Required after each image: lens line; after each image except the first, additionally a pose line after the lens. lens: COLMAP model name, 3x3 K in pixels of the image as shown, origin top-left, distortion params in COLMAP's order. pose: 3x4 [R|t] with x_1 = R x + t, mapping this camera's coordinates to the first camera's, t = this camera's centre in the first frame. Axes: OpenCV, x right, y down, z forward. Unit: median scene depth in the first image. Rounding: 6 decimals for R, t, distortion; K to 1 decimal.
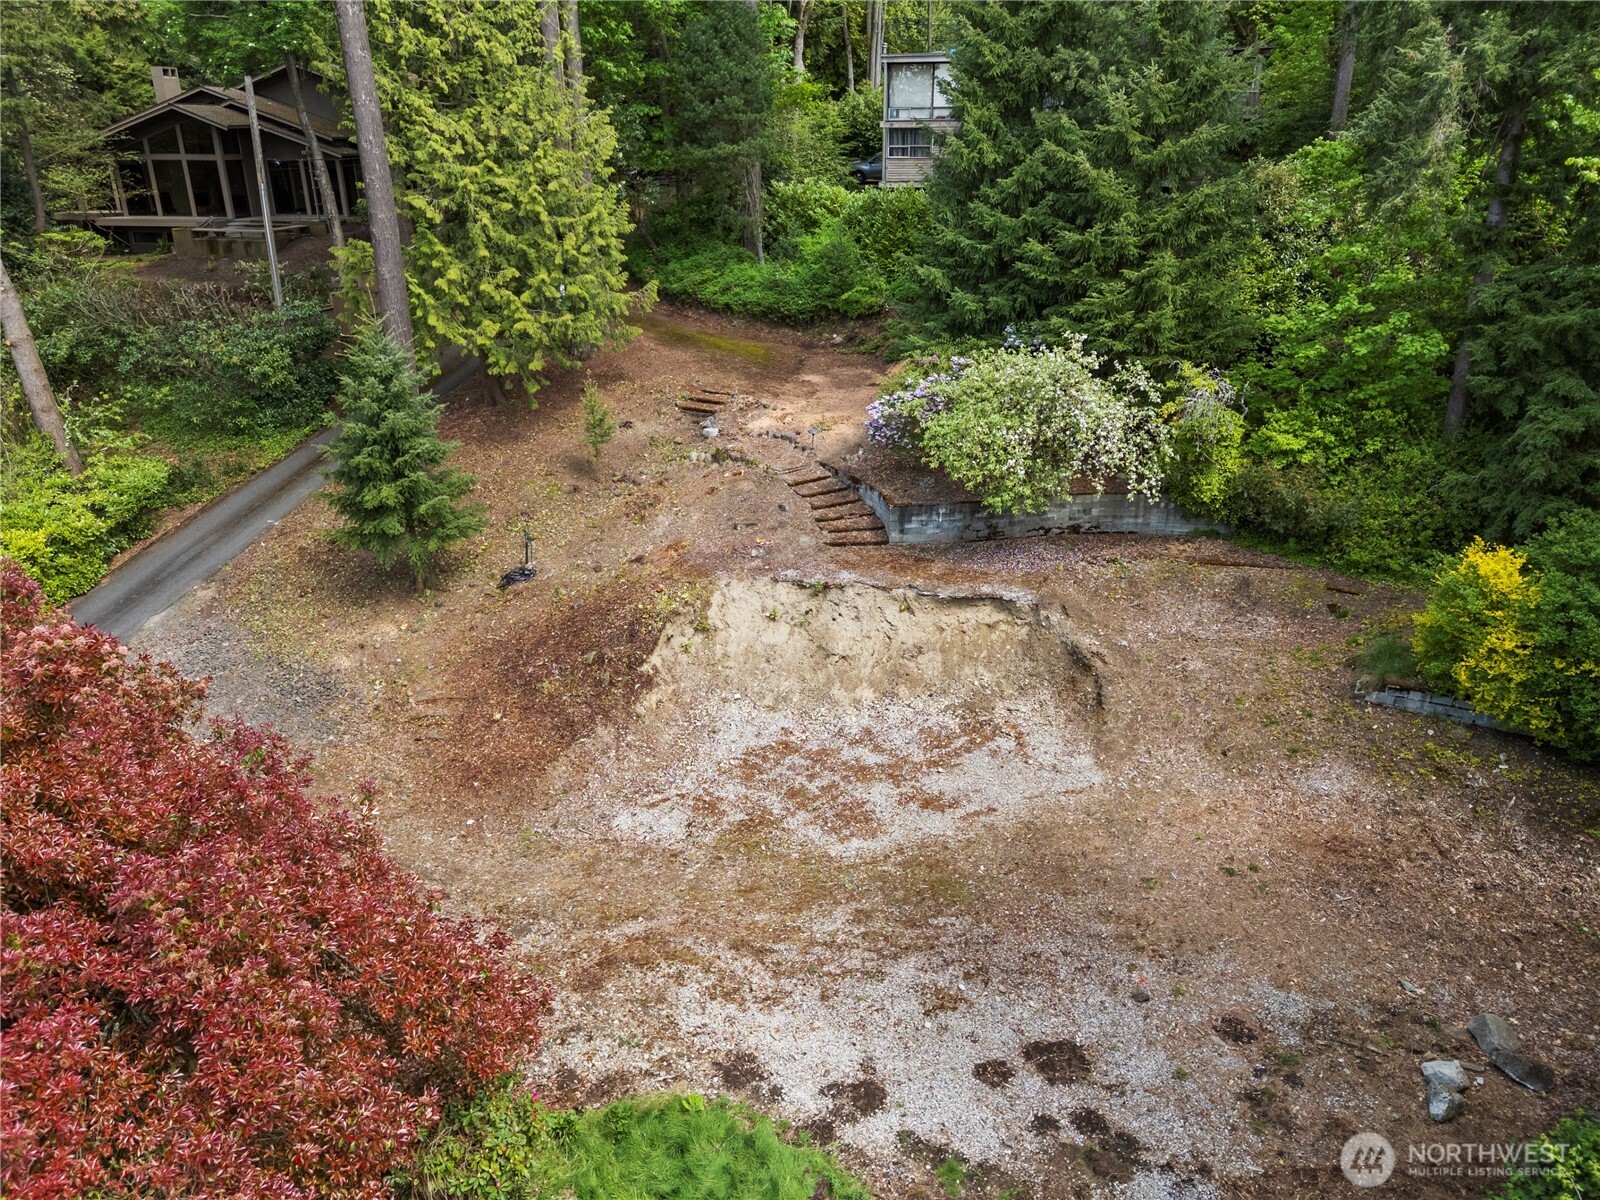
lens RADIAL K [[1163.0, 0, 800.0], [0, 1163.0, 600.0], [0, 0, 1]] dist [0.099452, -0.122788]
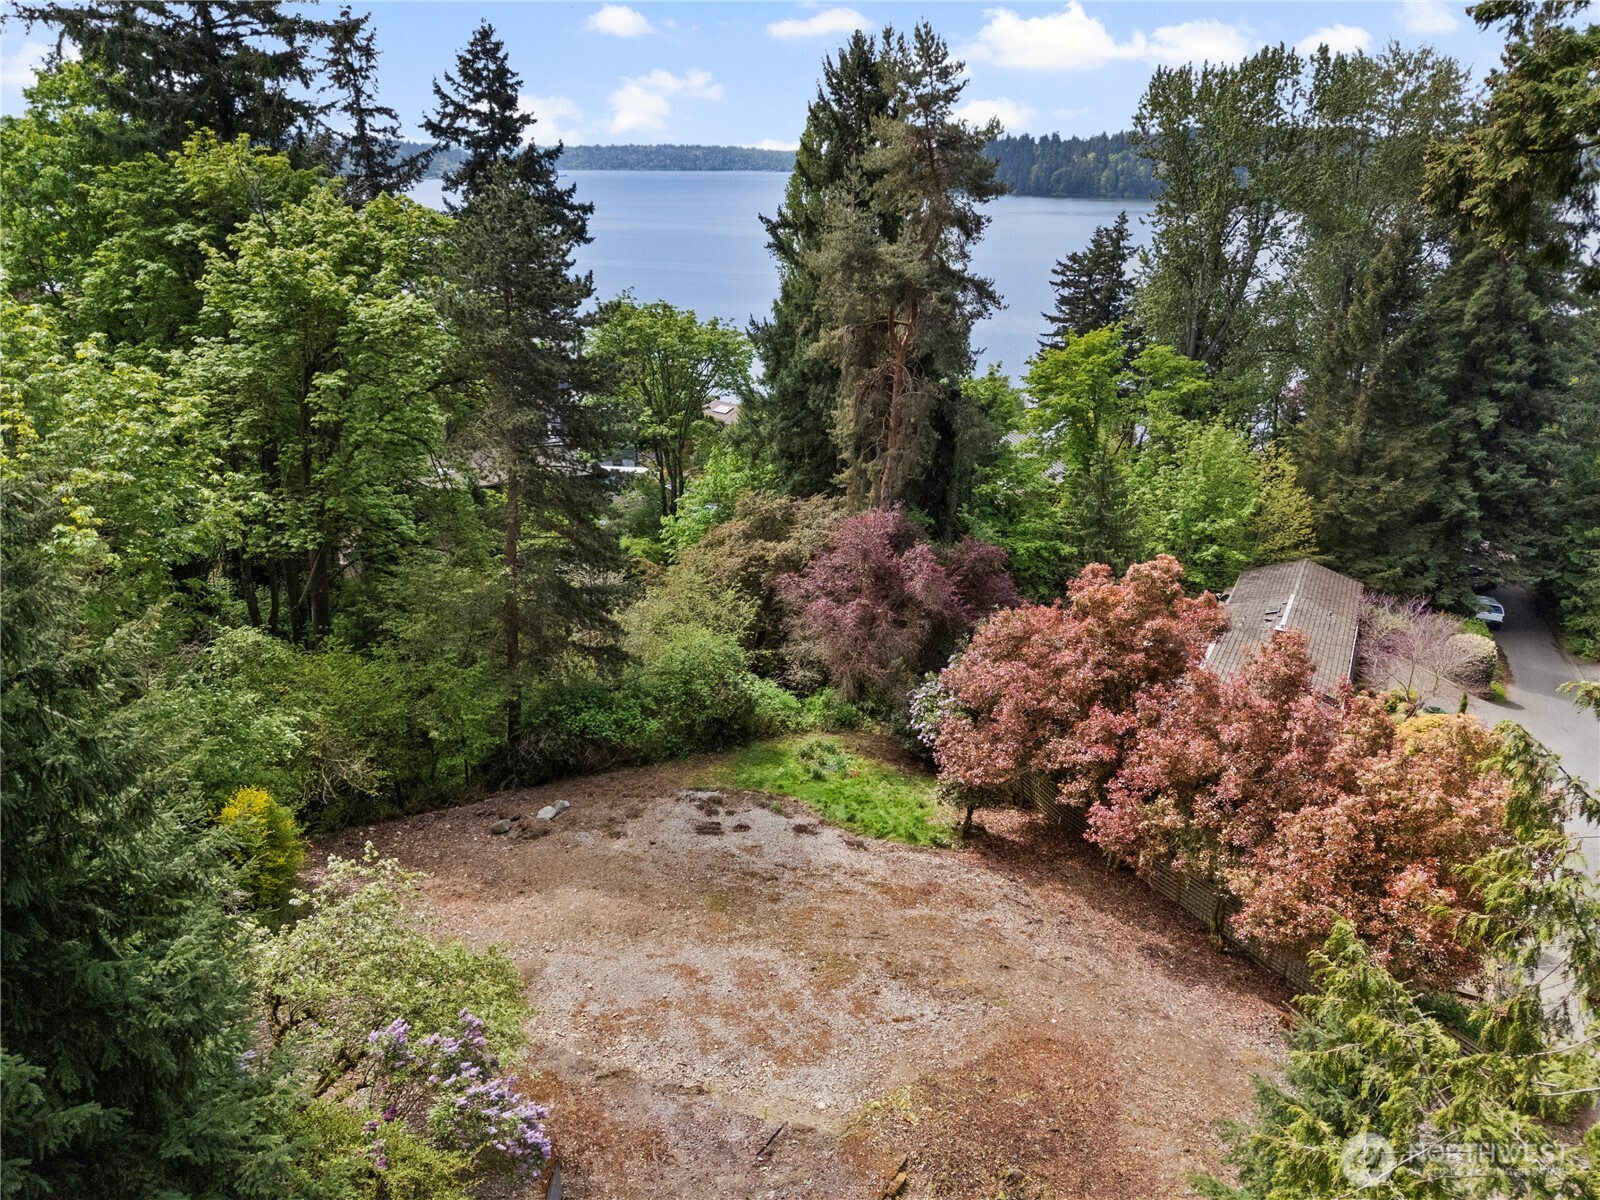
lens RADIAL K [[1168.6, 0, 800.0], [0, 1168.6, 600.0], [0, 0, 1]] dist [0.064224, -0.056722]
pose [[-0.986358, -0.052038, 0.156172, -0.165884], [0.065877, 0.744650, 0.664196, -0.861189], [-0.150858, 0.665424, -0.731063, 1.454605]]
